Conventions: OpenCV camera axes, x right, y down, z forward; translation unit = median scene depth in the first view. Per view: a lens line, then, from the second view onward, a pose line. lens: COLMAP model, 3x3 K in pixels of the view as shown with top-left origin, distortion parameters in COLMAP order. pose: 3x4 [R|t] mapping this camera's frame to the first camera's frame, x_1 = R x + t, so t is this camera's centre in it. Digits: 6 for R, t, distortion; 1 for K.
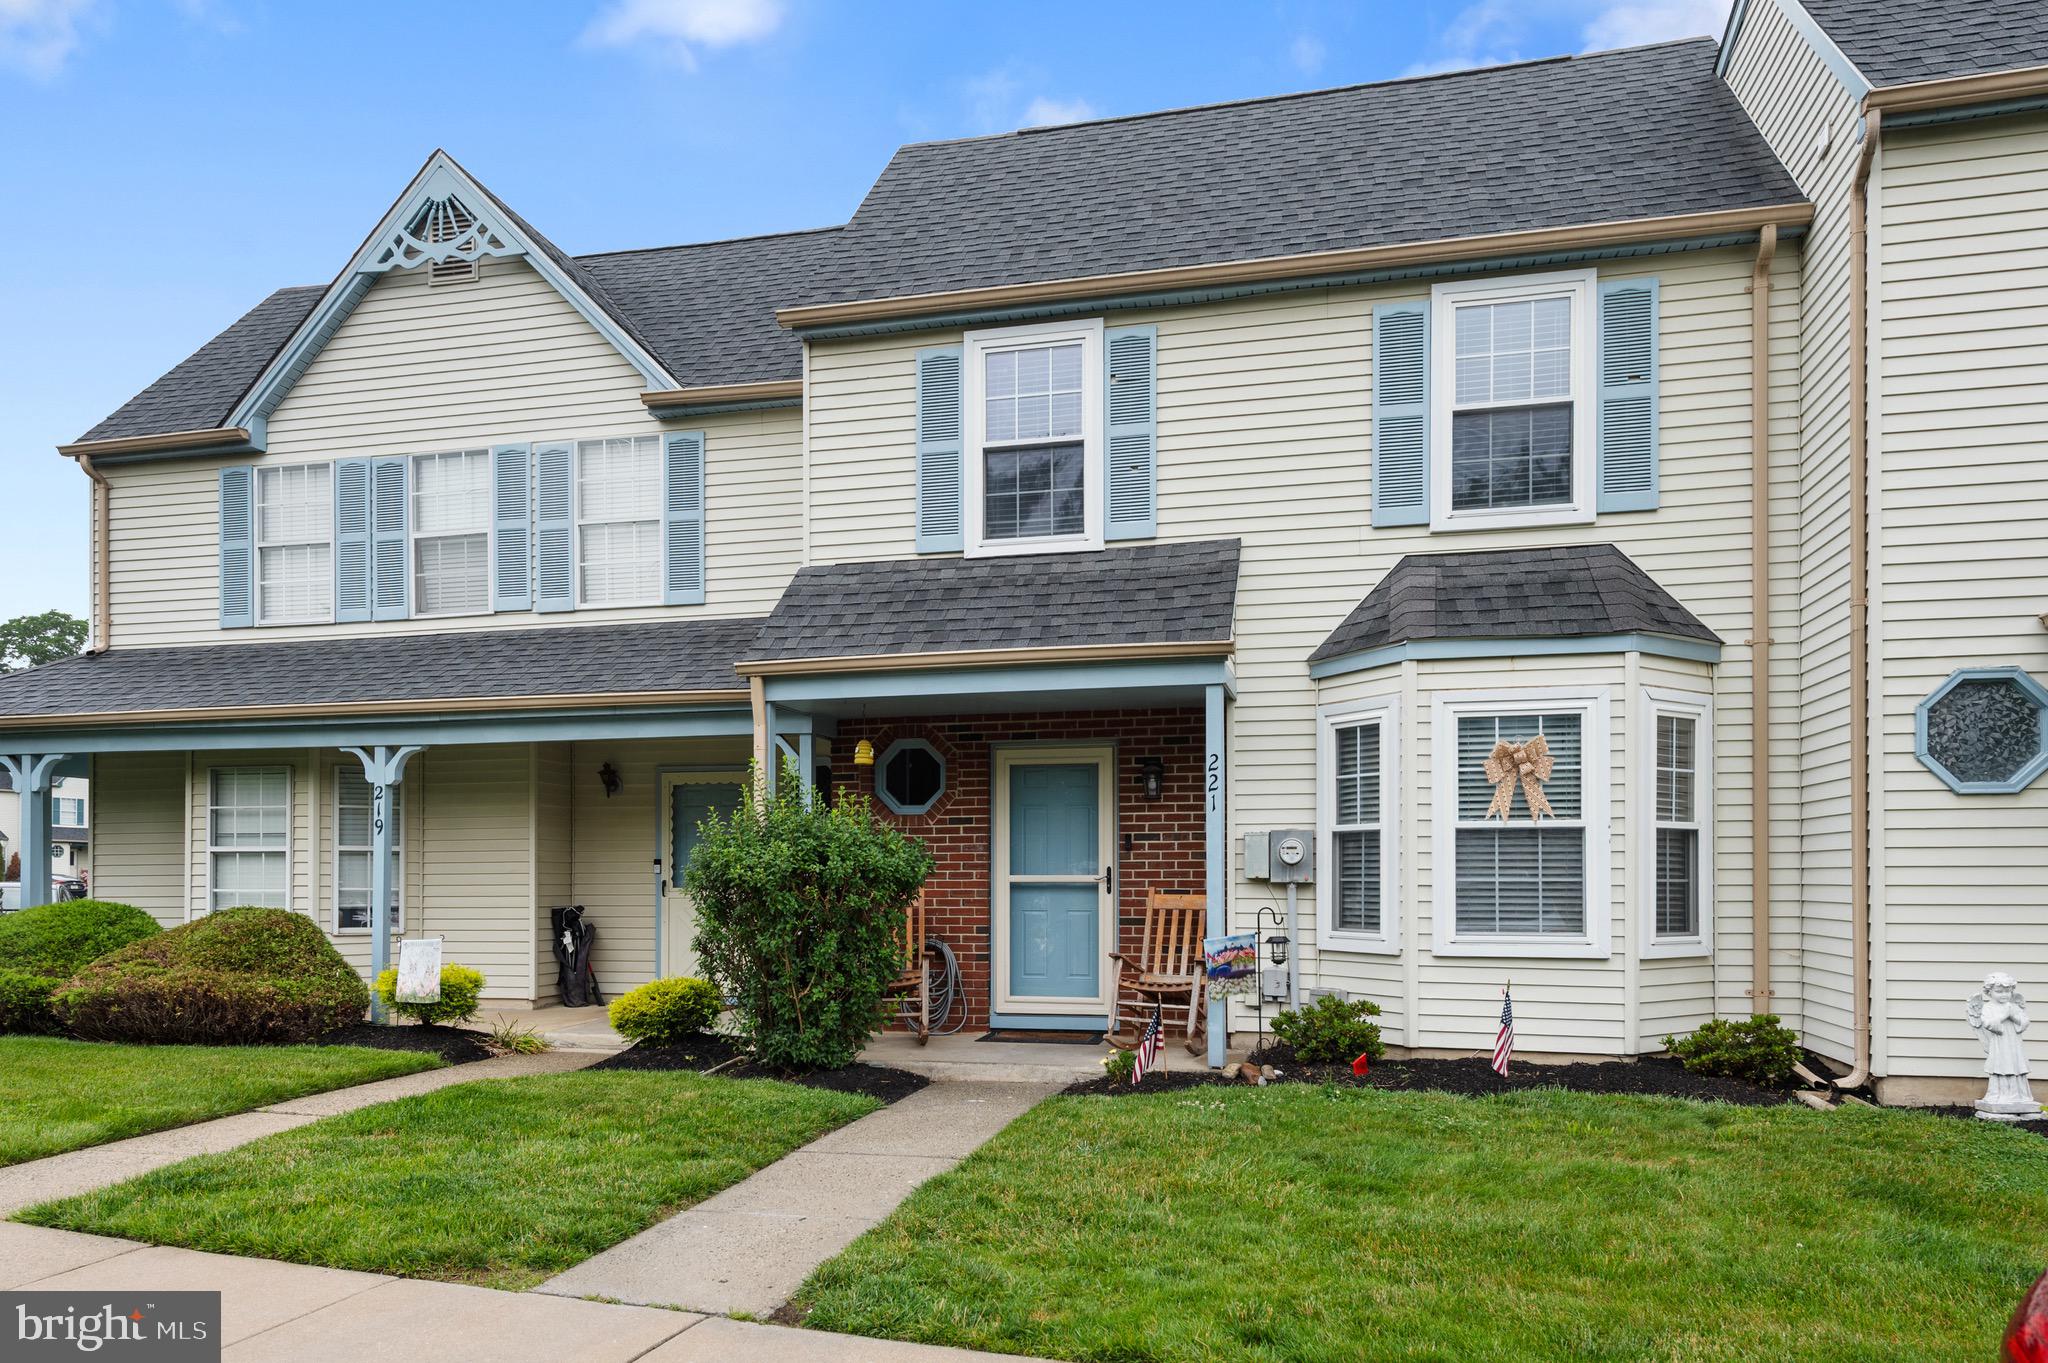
lens RADIAL K [[1291.4, 0, 1022.3], [0, 1291.4, 706.7], [0, 0, 1]] dist [0.025442, -0.015751]
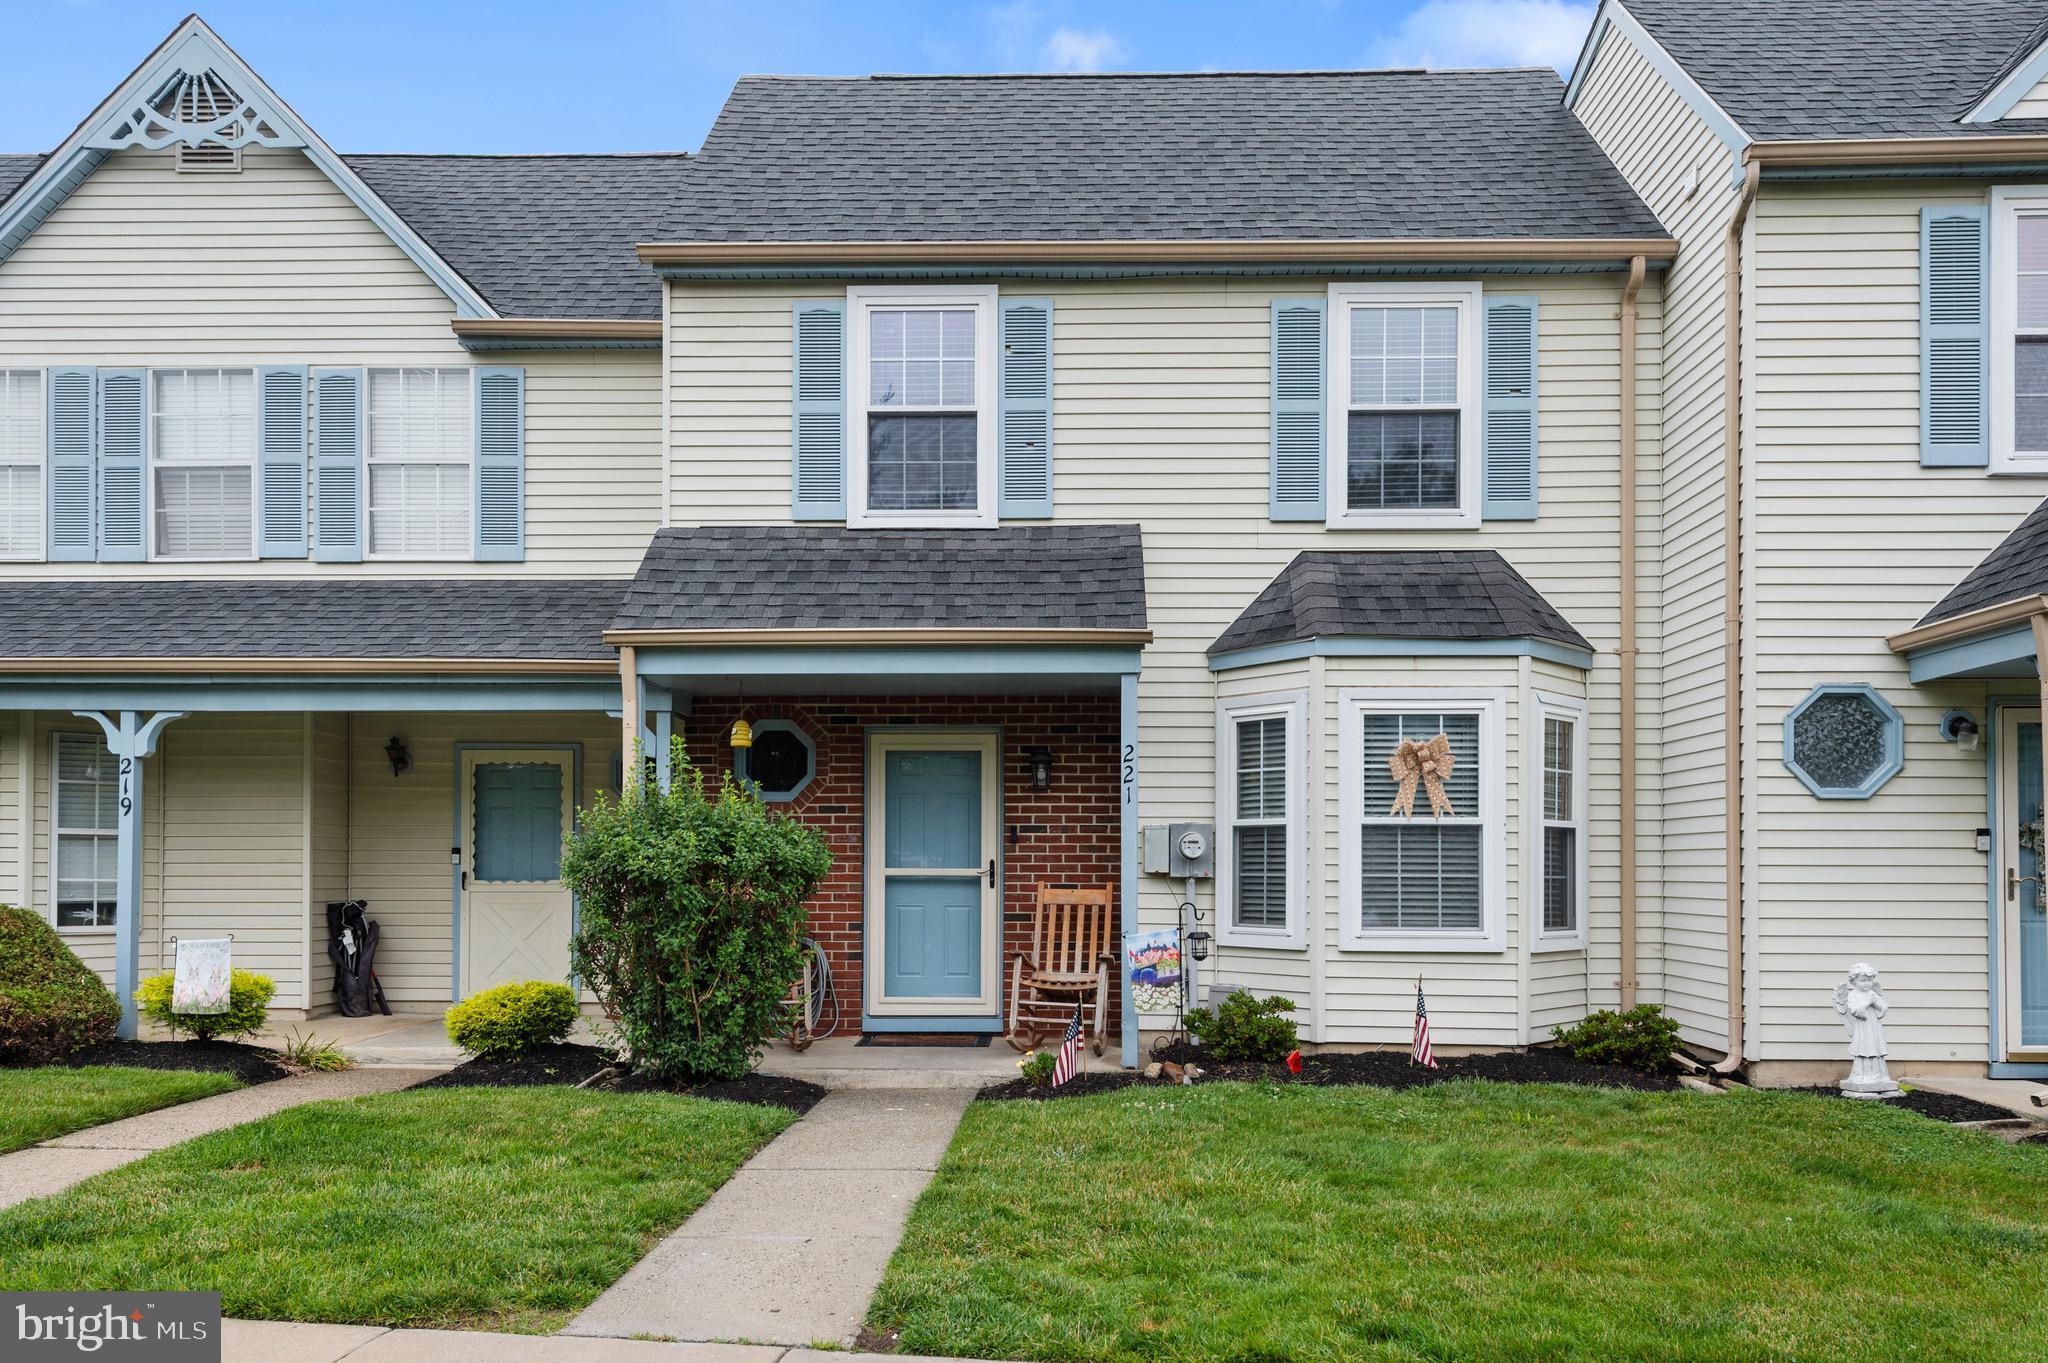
lens RADIAL K [[1367.5, 0, 1024.0], [0, 1367.5, 681.5], [0, 0, 1]] dist [0.032462, -0.029784]
pose [[0.979336, 0.033137, 0.199507, -0.122269], [-0.032003, 0.999448, -0.008905, 0.000570], [-0.199692, 0.002336, 0.979856, 0.005193]]
